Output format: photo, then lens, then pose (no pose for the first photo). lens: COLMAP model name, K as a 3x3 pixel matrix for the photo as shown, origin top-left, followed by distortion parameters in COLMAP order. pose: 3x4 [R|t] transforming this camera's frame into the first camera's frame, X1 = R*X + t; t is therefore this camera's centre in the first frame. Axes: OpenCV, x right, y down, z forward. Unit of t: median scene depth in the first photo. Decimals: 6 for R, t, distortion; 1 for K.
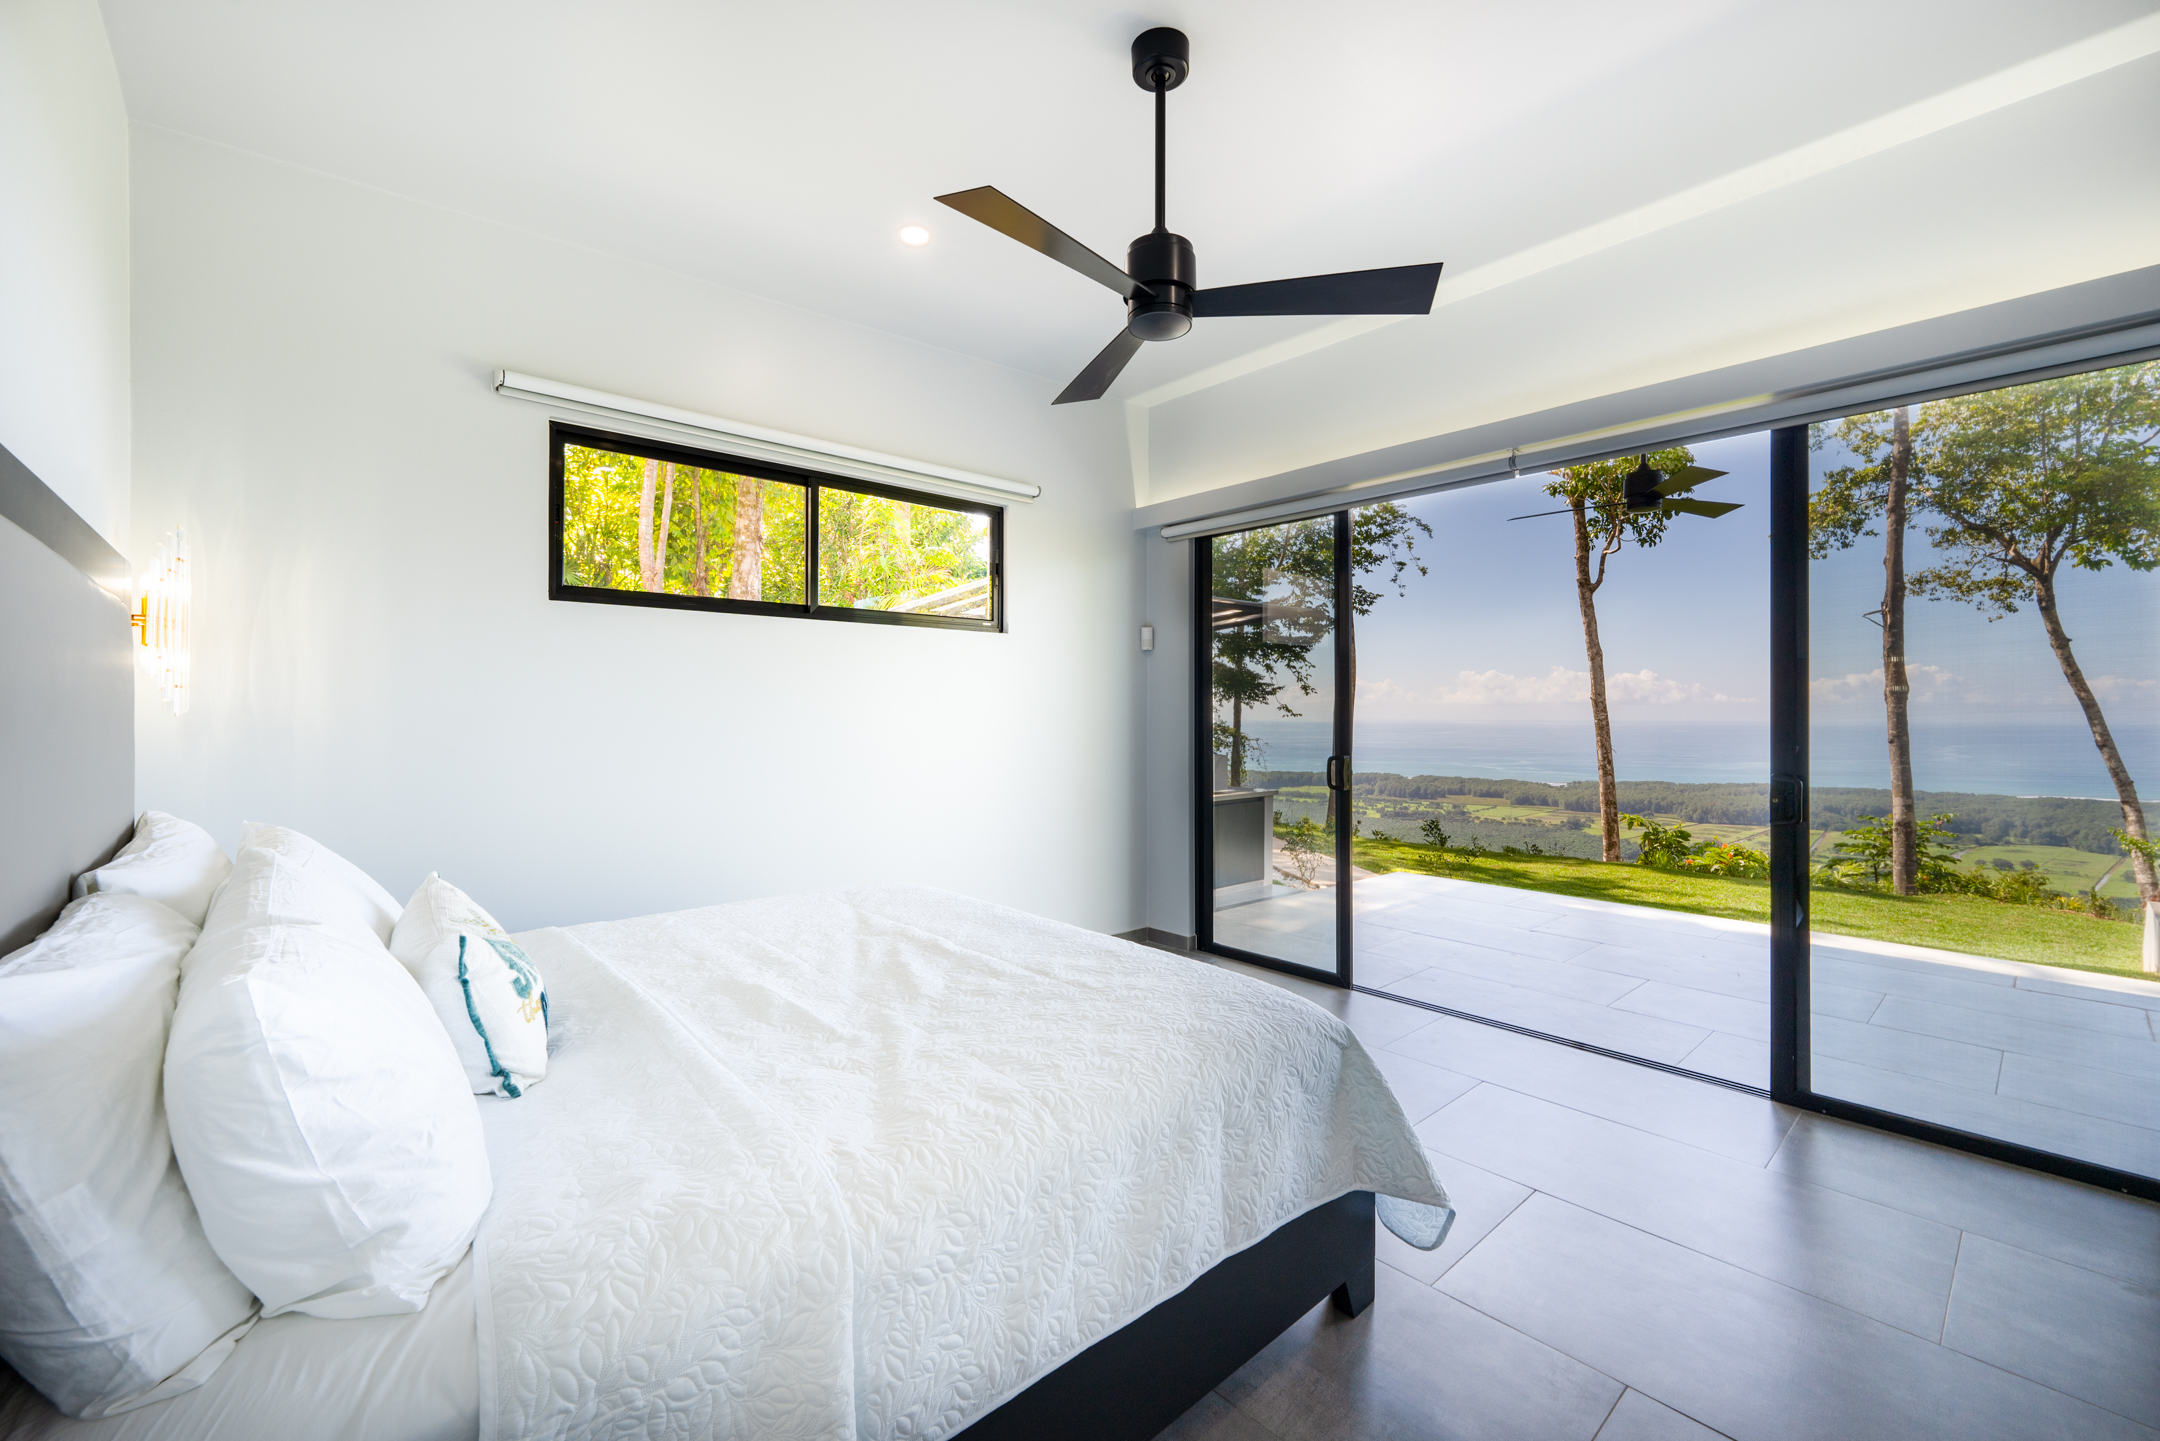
lens RADIAL K [[881.7, 0, 1085.9], [0, 881.7, 712.5], [0, 0, 1]] dist [-0.001485, -0.000678]
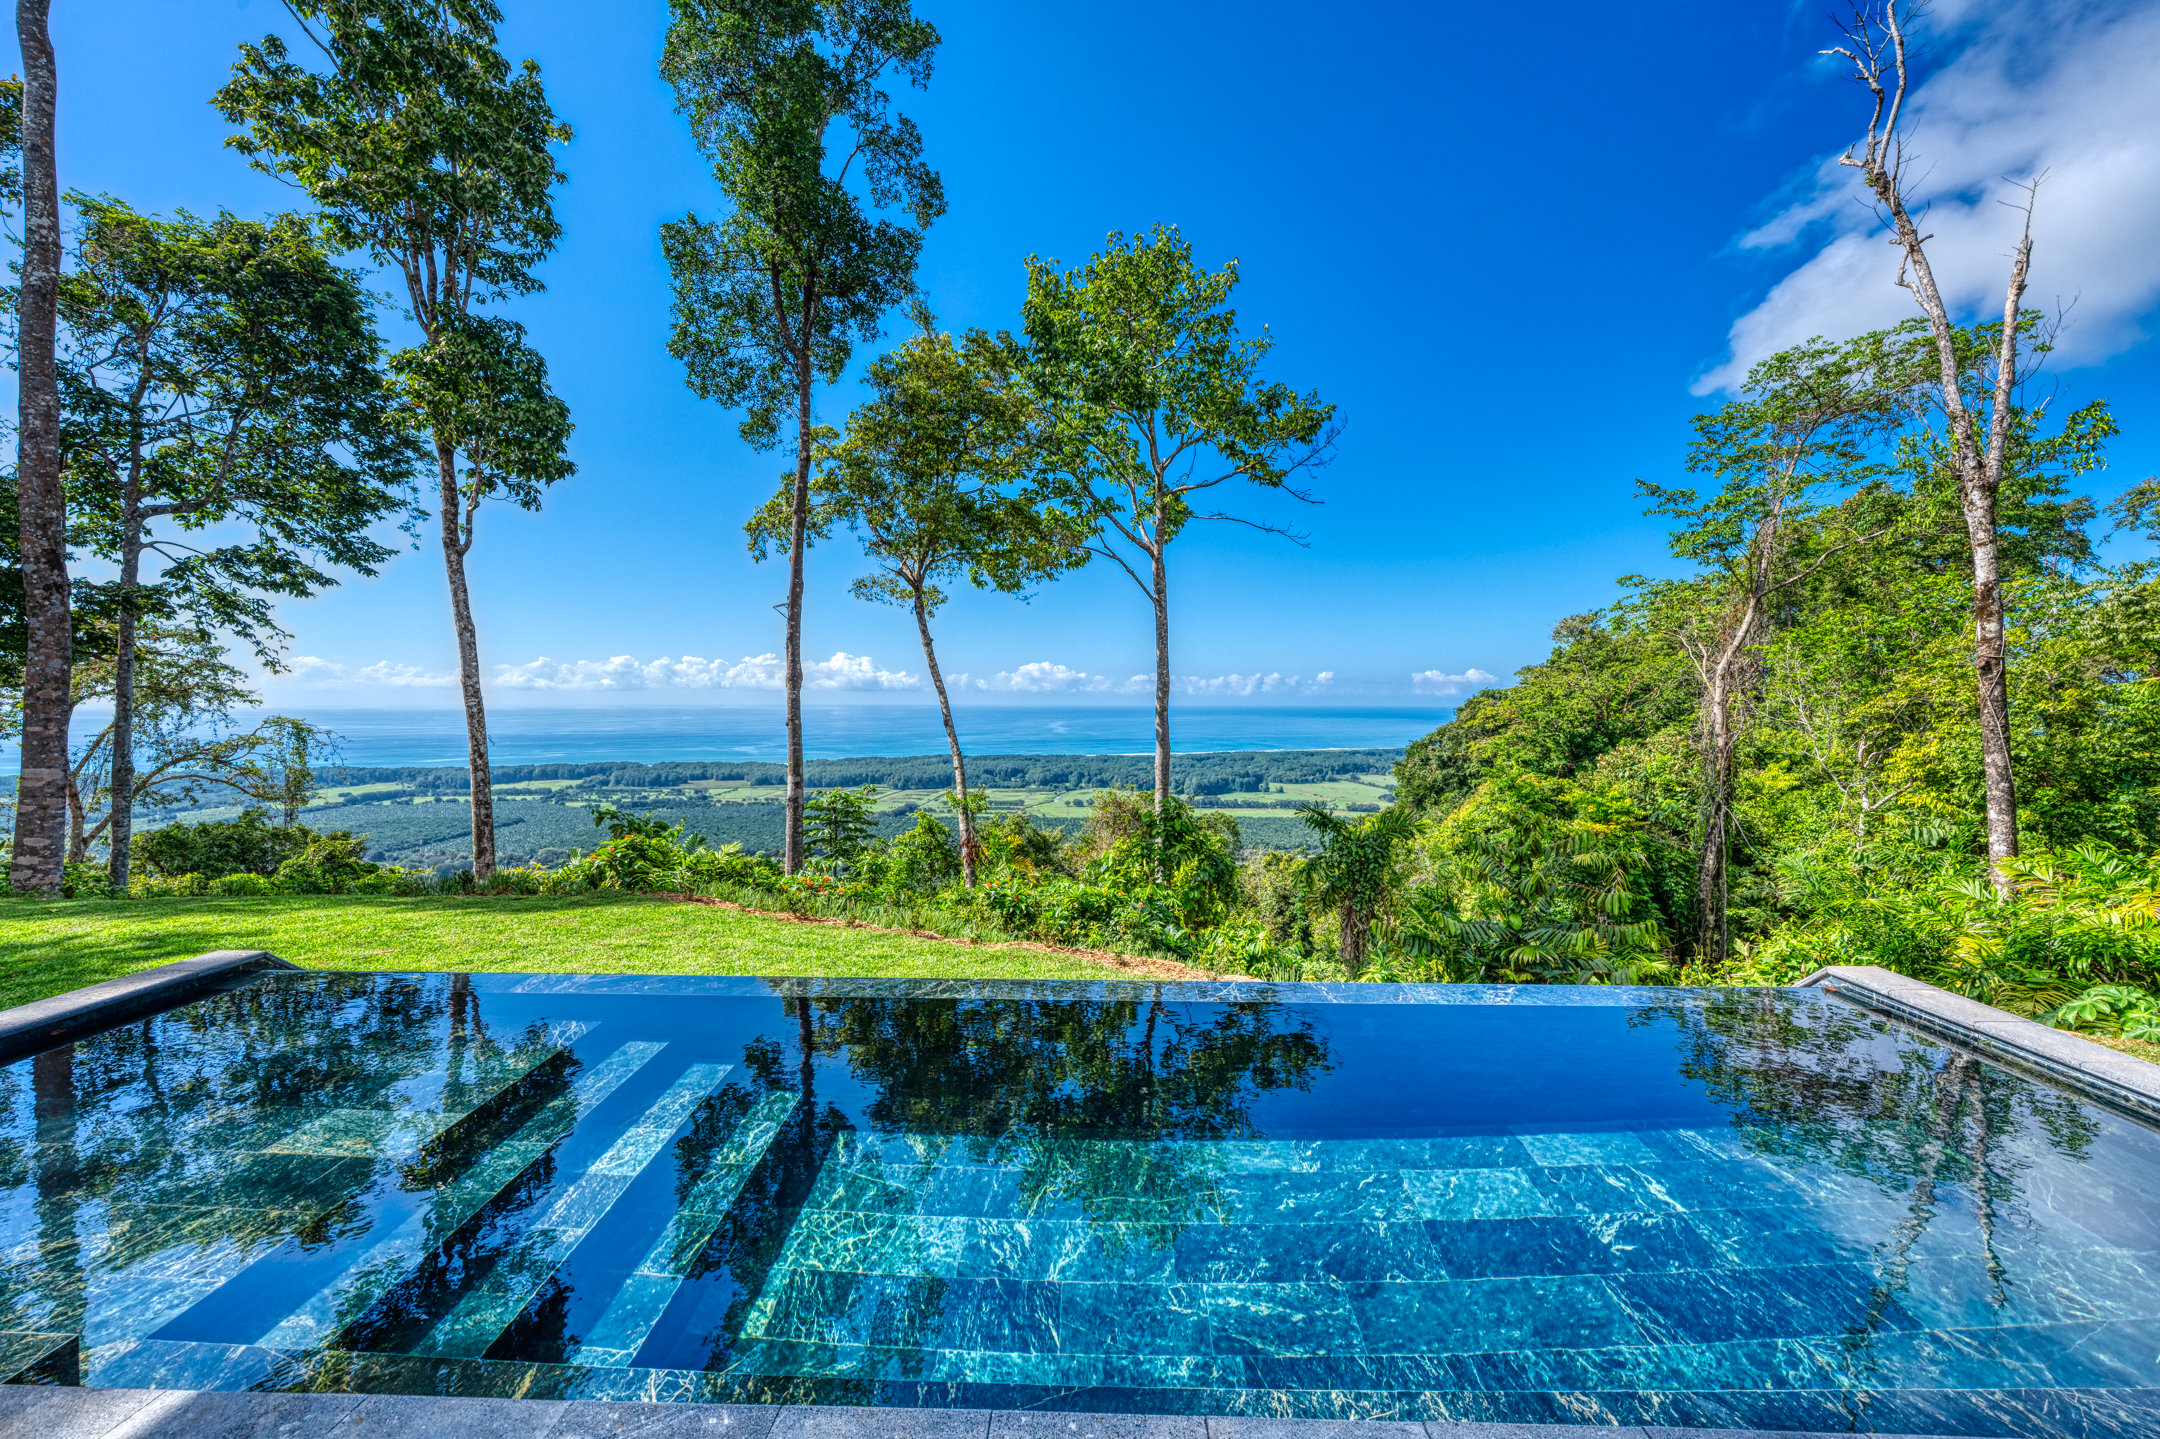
lens RADIAL K [[881.7, 0, 1093.9], [0, 881.7, 721.9], [0, 0, 1]] dist [-0.001485, -0.000678]
pose [[0.679343, -0.018709, 0.733582, 0.306689], [-0.002157, 0.999620, 0.027492, -0.002552], [-0.733817, -0.020259, 0.679045, -0.009374]]
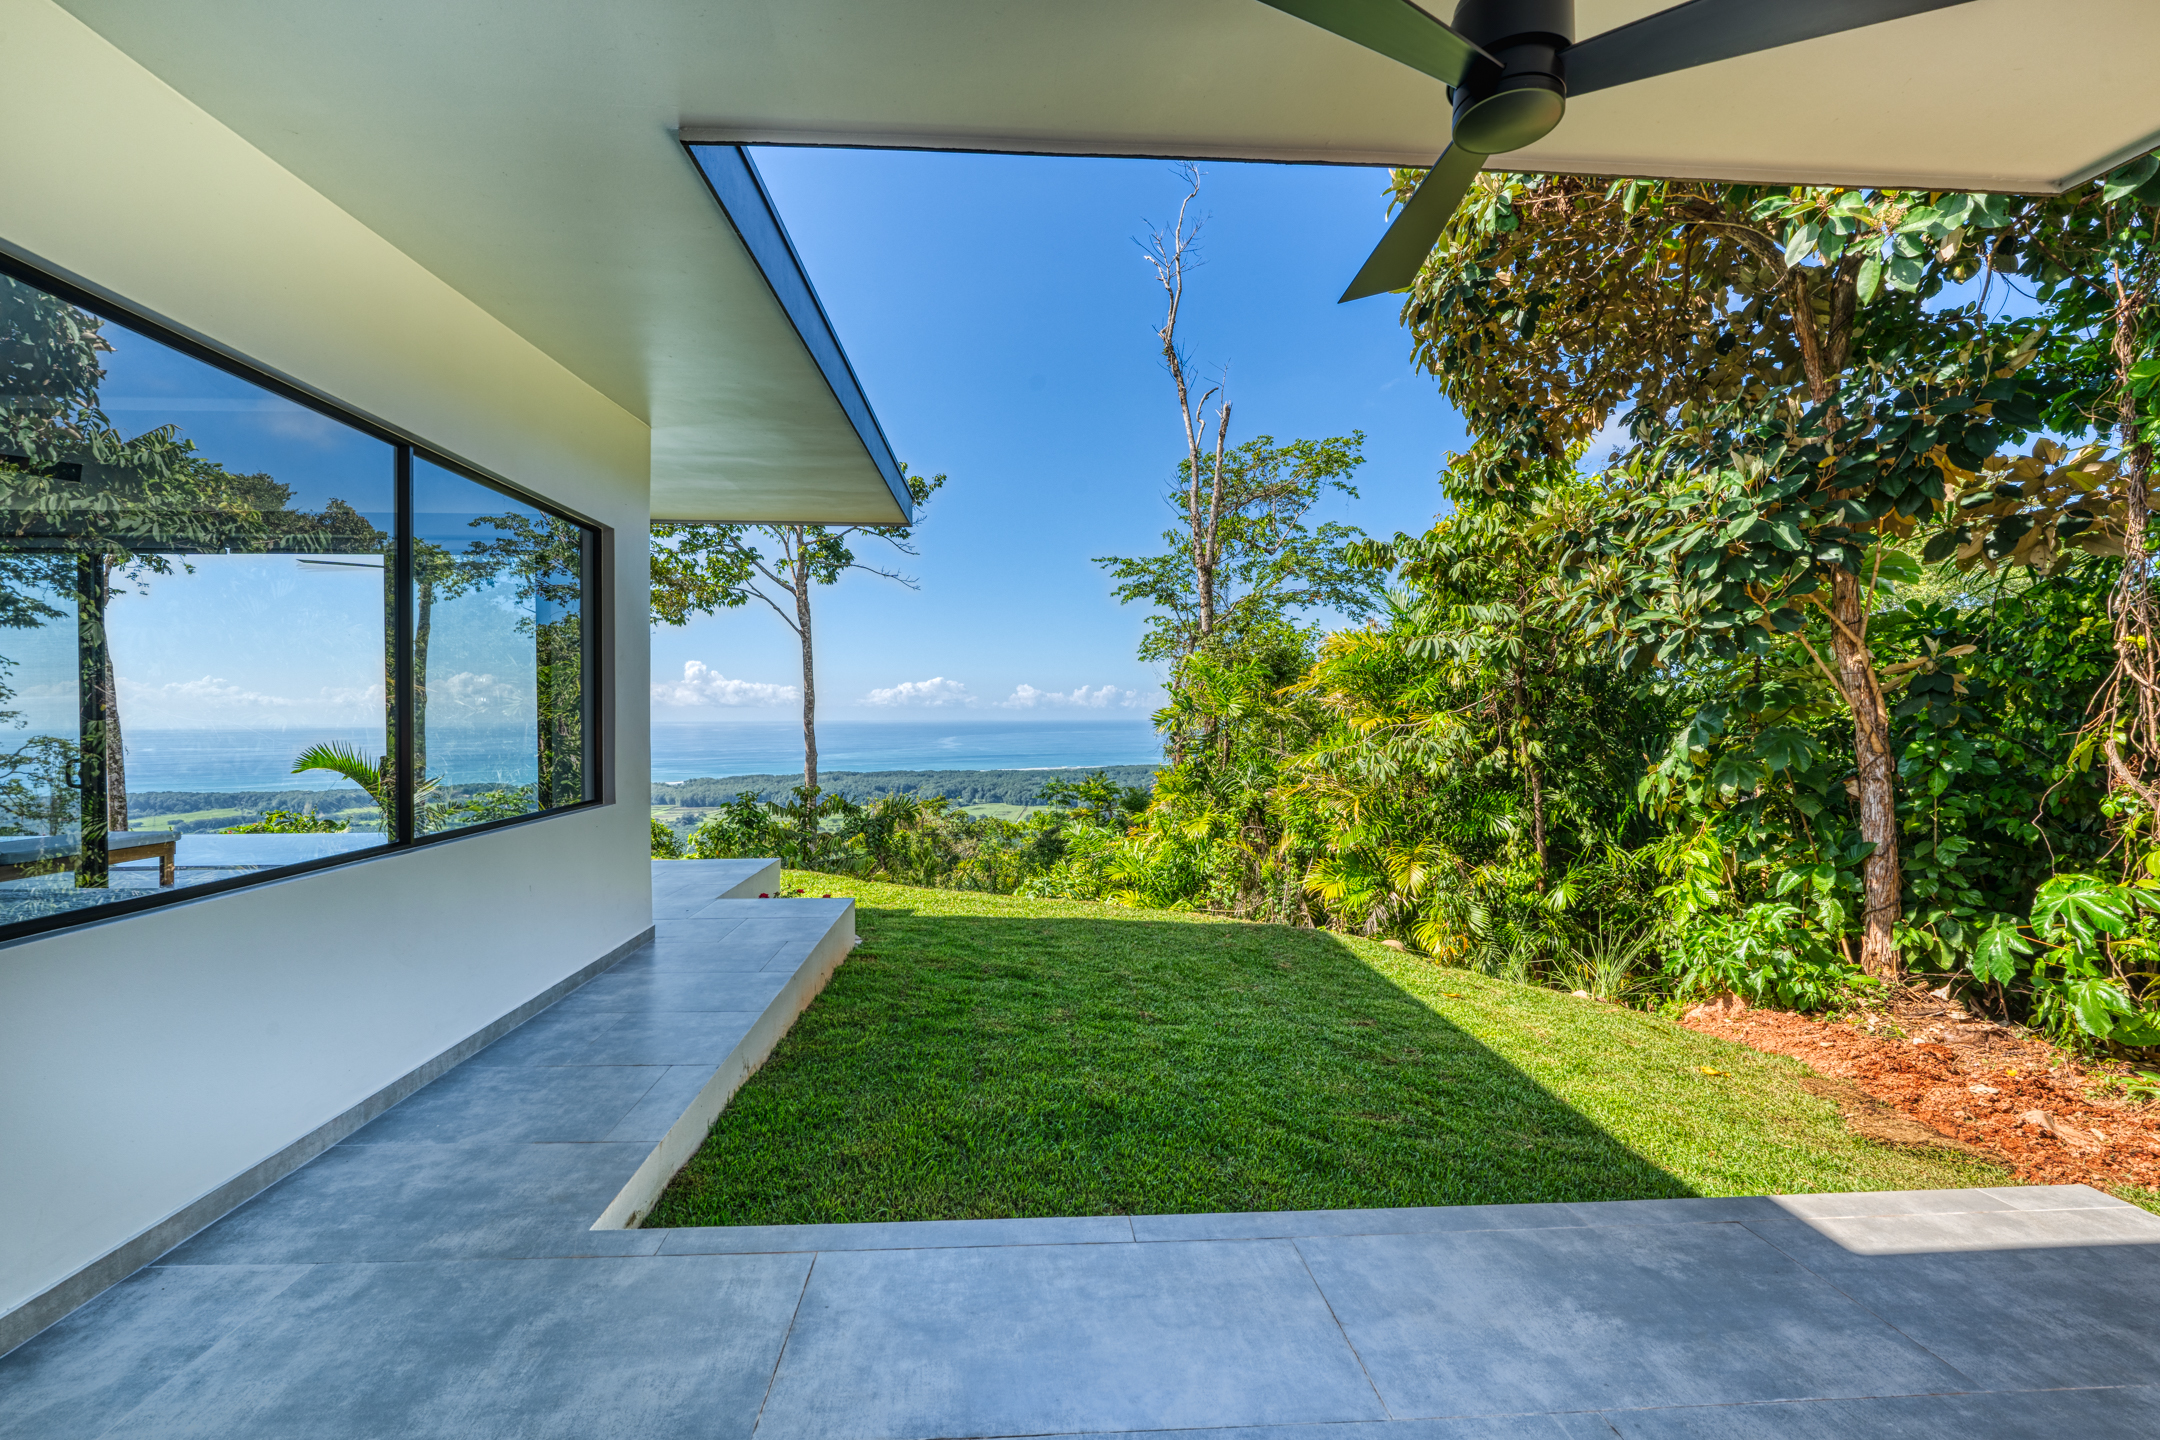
lens RADIAL K [[881.7, 0, 1057.6], [0, 881.7, 716.9], [0, 0, 1]] dist [-0.001485, -0.000678]
pose [[0.617160, -0.006462, 0.786811, 0.374409], [0.004064, 0.999979, 0.005025, -0.001883], [-0.786827, 0.000096, 0.617173, -0.518419]]
